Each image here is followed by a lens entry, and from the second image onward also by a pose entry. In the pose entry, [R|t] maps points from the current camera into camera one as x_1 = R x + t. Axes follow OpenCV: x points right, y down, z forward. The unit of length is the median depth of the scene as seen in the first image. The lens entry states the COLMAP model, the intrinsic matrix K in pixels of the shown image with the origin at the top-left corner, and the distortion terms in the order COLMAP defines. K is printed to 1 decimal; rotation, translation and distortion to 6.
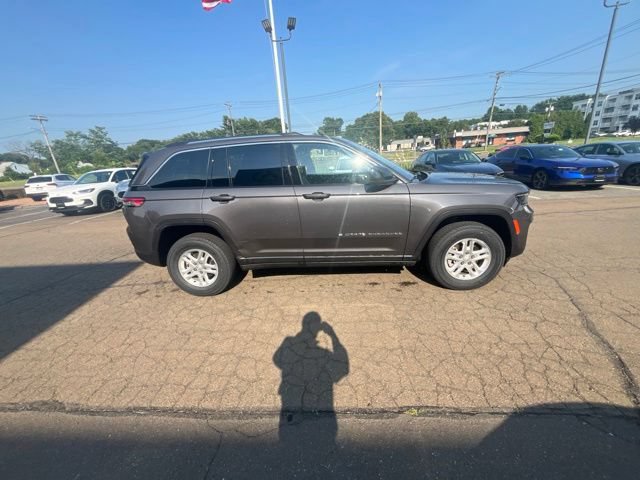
lens RADIAL K [[261.1, 0, 318.9], [0, 261.1, 239.1], [0, 0, 1]] dist [-0.003582, 0.000364]
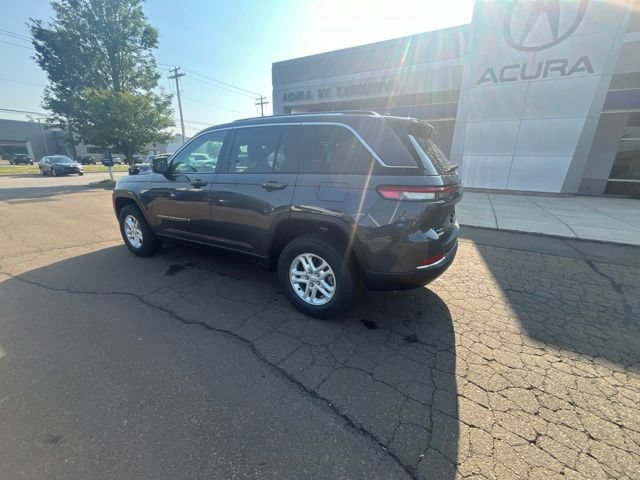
lens RADIAL K [[261.1, 0, 321.0], [0, 261.1, 237.7], [0, 0, 1]] dist [-0.003582, 0.000364]
pose [[-0.896768, -0.071776, 0.436642, -0.762192], [0.176027, 0.847458, 0.500829, -0.558947], [-0.405983, 0.525988, -0.747338, 2.083530]]
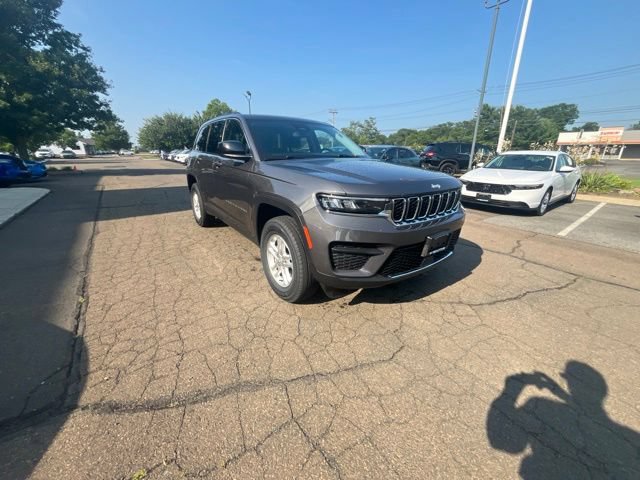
lens RADIAL K [[261.1, 0, 318.6], [0, 261.1, 238.3], [0, 0, 1]] dist [-0.003582, 0.000364]
pose [[0.650228, 0.309177, -0.693983, 1.106356], [-0.288608, 0.945494, 0.150816, -0.140018], [0.702786, 0.102224, 0.704018, 0.448073]]
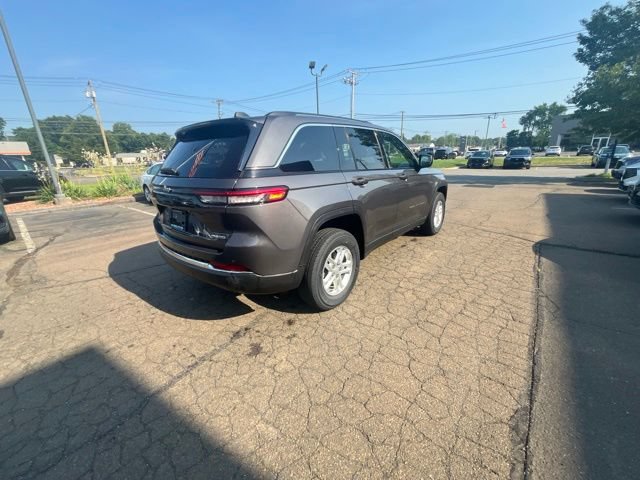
lens RADIAL K [[261.1, 0, 318.7], [0, 261.1, 239.0], [0, 0, 1]] dist [-0.003582, 0.000364]
pose [[0.590579, -0.194794, 0.783117, -1.113740], [0.240784, 0.968760, 0.059386, -0.046655], [-0.770221, 0.153490, 0.619032, 0.528551]]
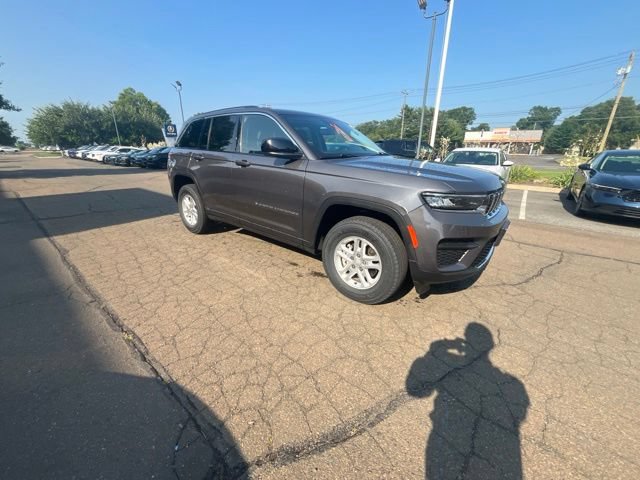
lens RADIAL K [[261.1, 0, 319.3], [0, 261.1, 238.8], [0, 0, 1]] dist [-0.003582, 0.000364]
pose [[0.813229, 0.260616, -0.520325, 0.802318], [-0.243527, 0.964467, 0.102459, -0.045101], [0.528539, 0.043391, 0.847799, 0.228228]]
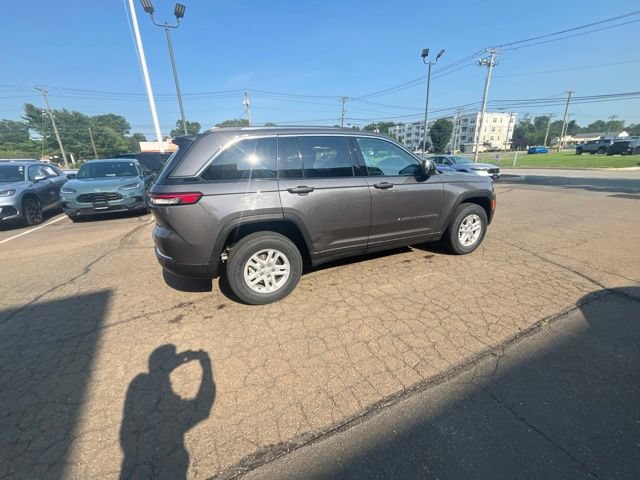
lens RADIAL K [[261.1, 0, 318.7], [0, 261.1, 239.4], [0, 0, 1]] dist [-0.003582, 0.000364]
pose [[0.880611, -0.107386, 0.461512, -0.703971], [0.120345, 0.992731, 0.001360, 0.024251], [-0.458303, 0.054343, 0.887133, 0.135802]]
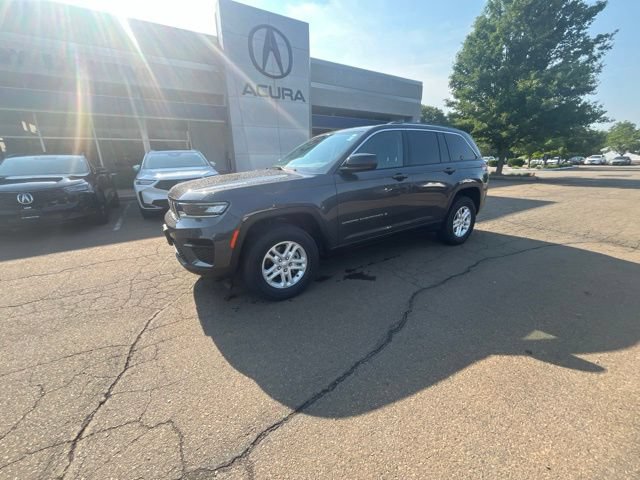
lens RADIAL K [[261.1, 0, 317.2], [0, 261.1, 236.9], [0, 0, 1]] dist [-0.003582, 0.000364]
pose [[-0.806077, 0.245386, -0.538541, 0.909424], [-0.105829, 0.835552, 0.539123, -0.658042], [0.582272, 0.491567, -0.647550, 2.063823]]
